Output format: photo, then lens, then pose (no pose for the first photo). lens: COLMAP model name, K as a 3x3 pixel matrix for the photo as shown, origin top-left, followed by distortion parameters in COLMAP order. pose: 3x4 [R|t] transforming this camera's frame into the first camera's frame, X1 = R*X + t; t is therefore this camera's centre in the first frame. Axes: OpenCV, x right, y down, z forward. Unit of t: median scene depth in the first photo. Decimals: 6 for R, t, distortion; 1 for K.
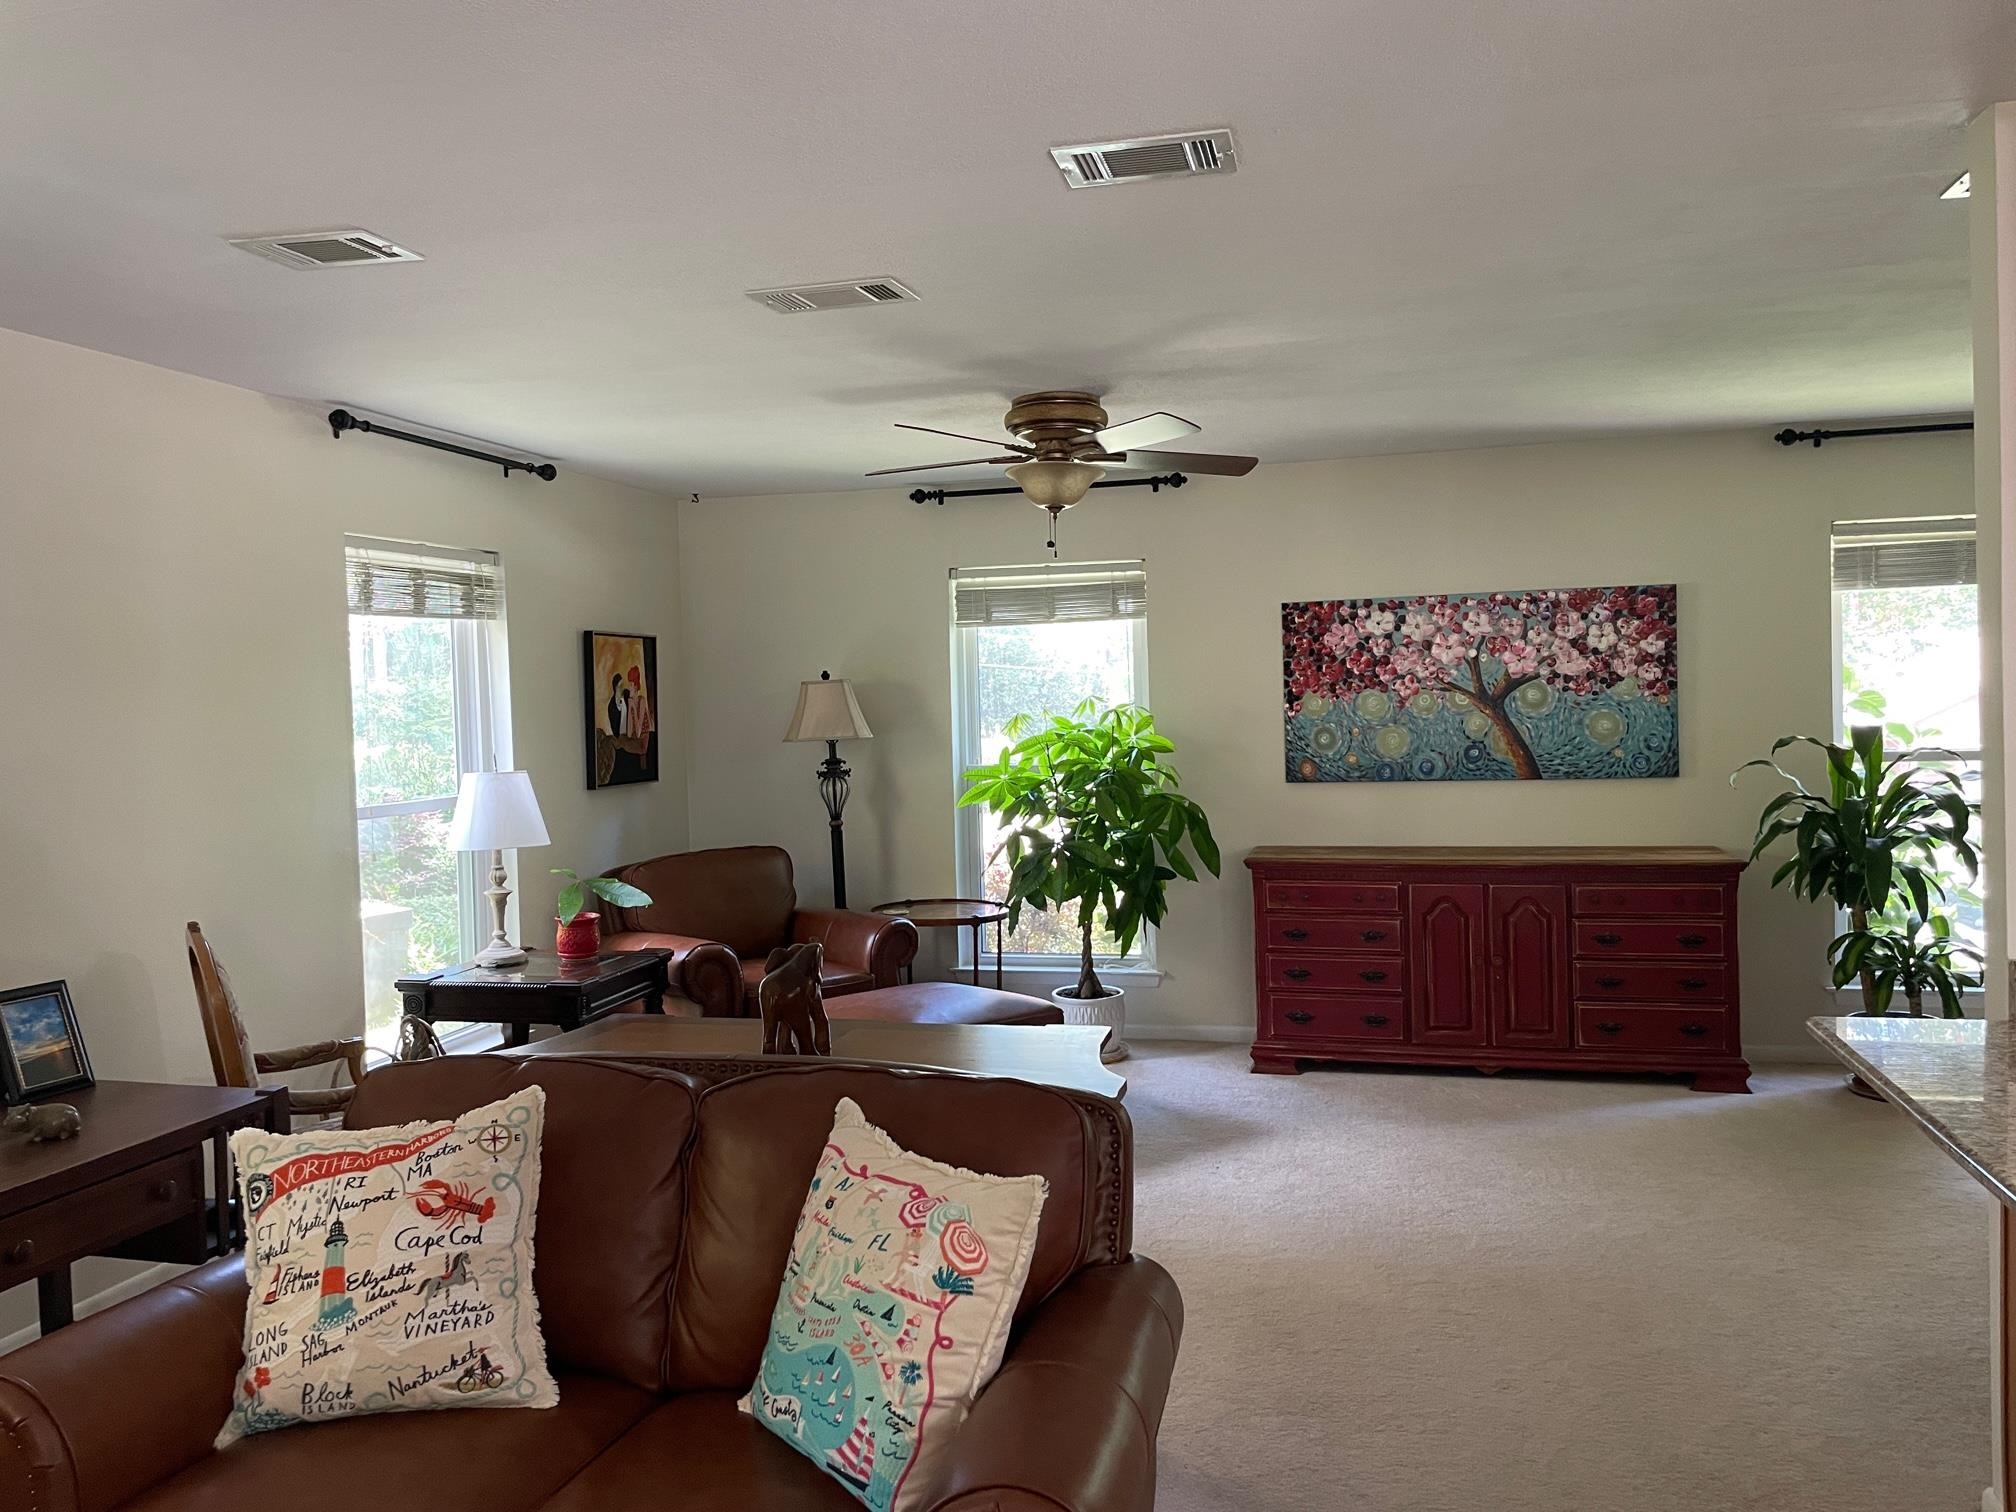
lens RADIAL K [[1548.2, 0, 1002.8], [0, 1548.2, 747.4], [0, 0, 1]] dist [0.036651, -0.043332]
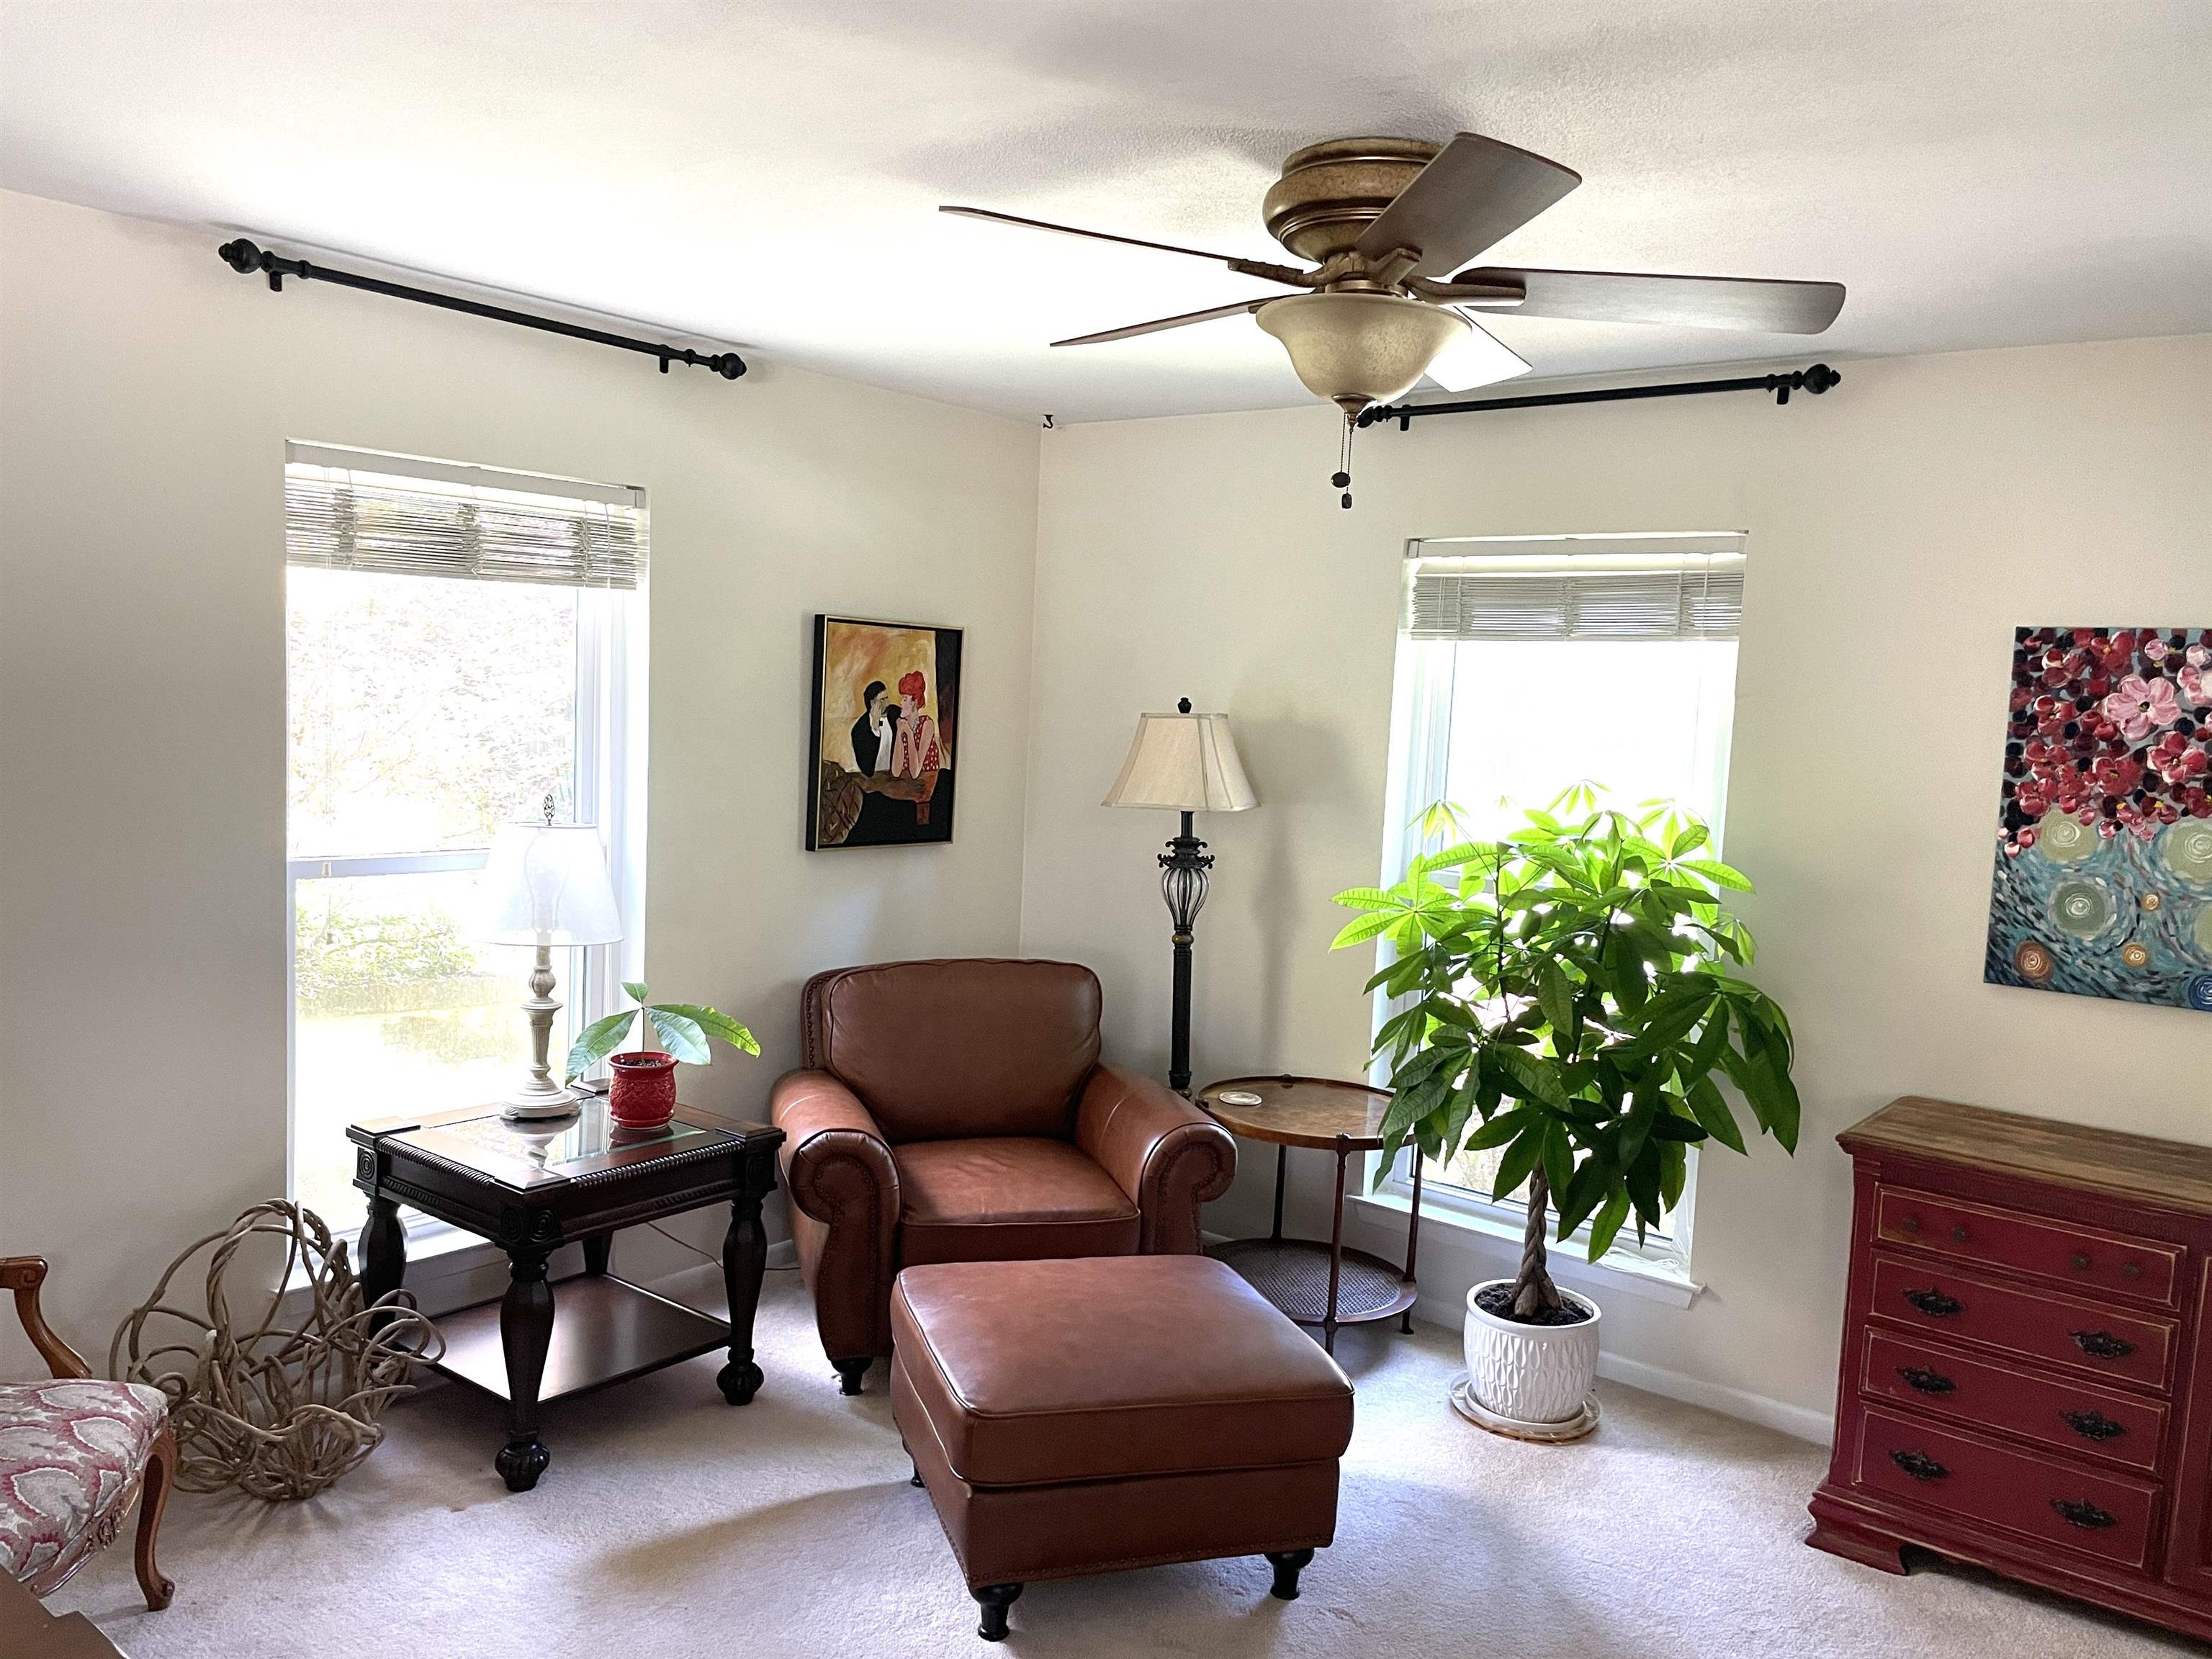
lens RADIAL K [[1698.7, 0, 1055.1], [0, 1698.7, 860.9], [0, 0, 1]] dist [0.036651, -0.043332]
pose [[0.902895, 0.110332, -0.415461, 0.137338], [-0.083341, 0.993091, 0.082611, -0.037974], [0.421705, -0.039964, 0.905852, 0.366335]]
